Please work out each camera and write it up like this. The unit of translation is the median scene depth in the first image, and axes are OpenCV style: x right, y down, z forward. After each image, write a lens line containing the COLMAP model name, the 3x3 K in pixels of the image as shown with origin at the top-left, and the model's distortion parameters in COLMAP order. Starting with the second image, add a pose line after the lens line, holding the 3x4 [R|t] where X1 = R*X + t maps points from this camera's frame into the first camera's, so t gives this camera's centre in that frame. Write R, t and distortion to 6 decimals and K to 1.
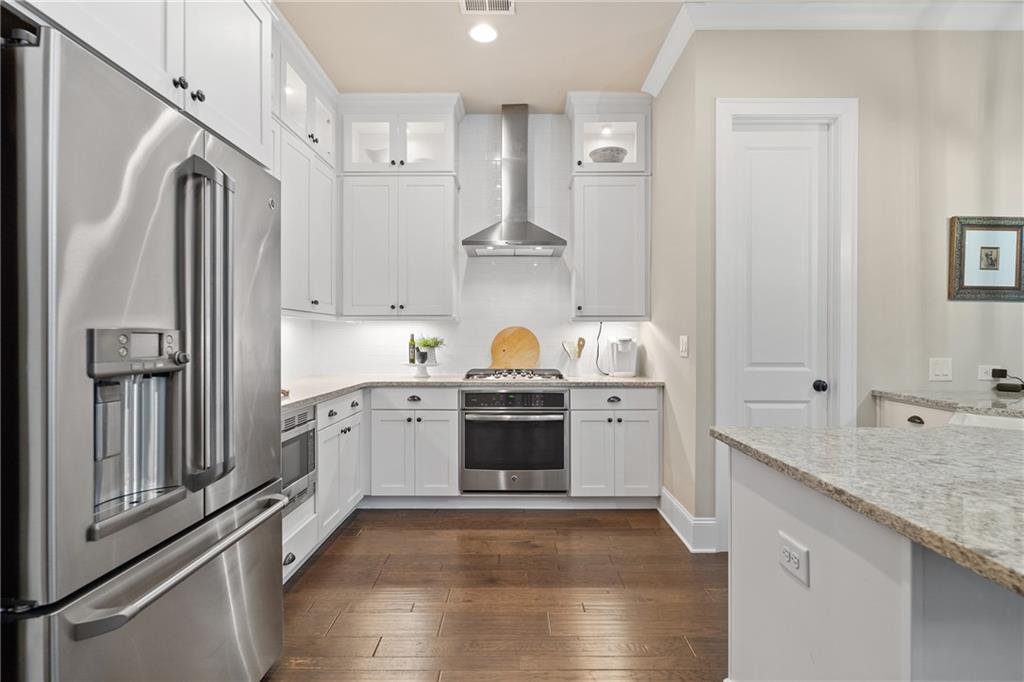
lens RADIAL K [[485.0, 0, 512.0], [0, 485.0, 341.0], [0, 0, 1]] dist [-0.005351, -0.000135]
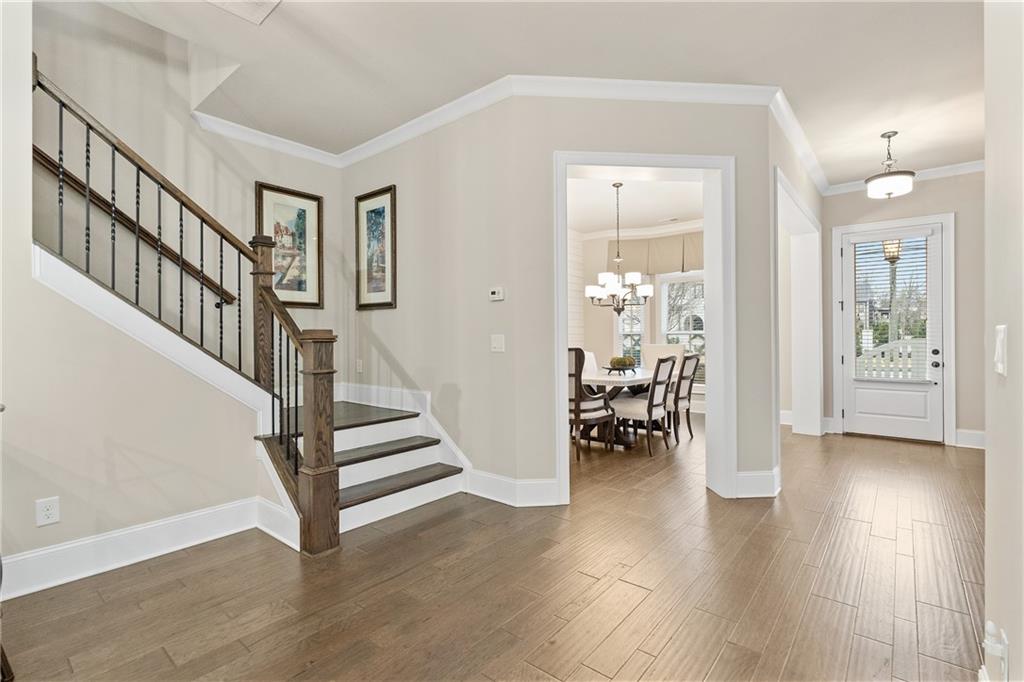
lens RADIAL K [[471.1, 0, 510.4], [0, 471.1, 339.9], [0, 0, 1]] dist [0.001022, 0.000219]
pose [[0.634628, -0.006634, 0.772789, 0.188011], [0.010820, 0.999941, -0.000301, -0.005751], [-0.772742, 0.008553, 0.634663, -0.044896]]
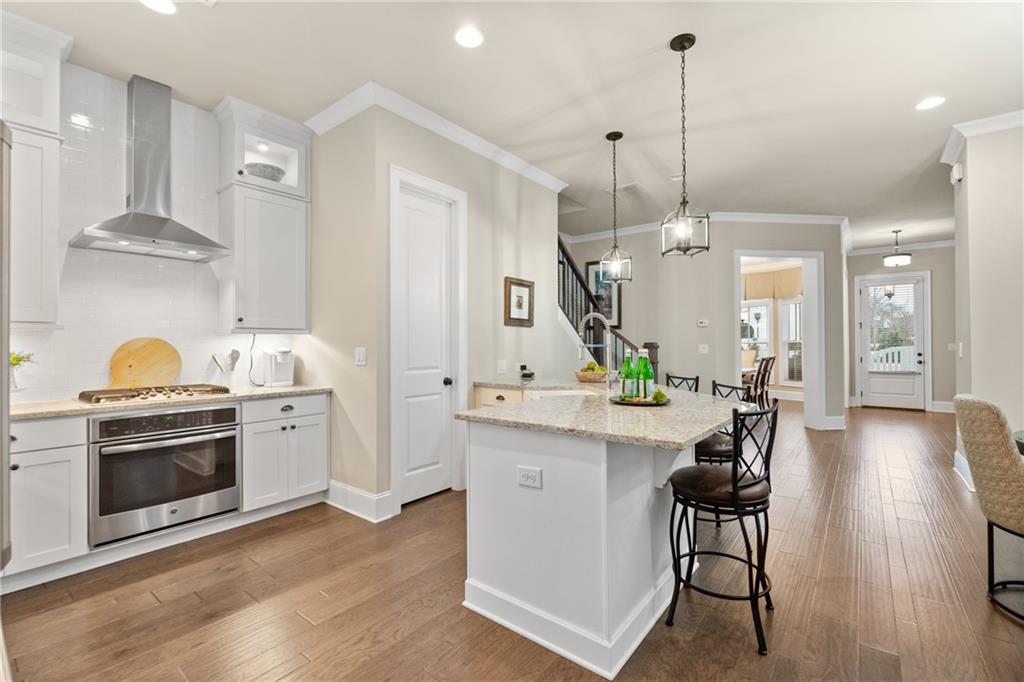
lens RADIAL K [[447.6, 0, 511.4], [0, 447.6, 343.0], [0, 0, 1]] dist [-0.004187, -0.000487]
pose [[0.617337, -0.000942, 0.786698, -0.254405], [0.009352, 0.999937, -0.006141, -0.011249], [-0.786643, 0.011148, 0.617308, 0.012395]]
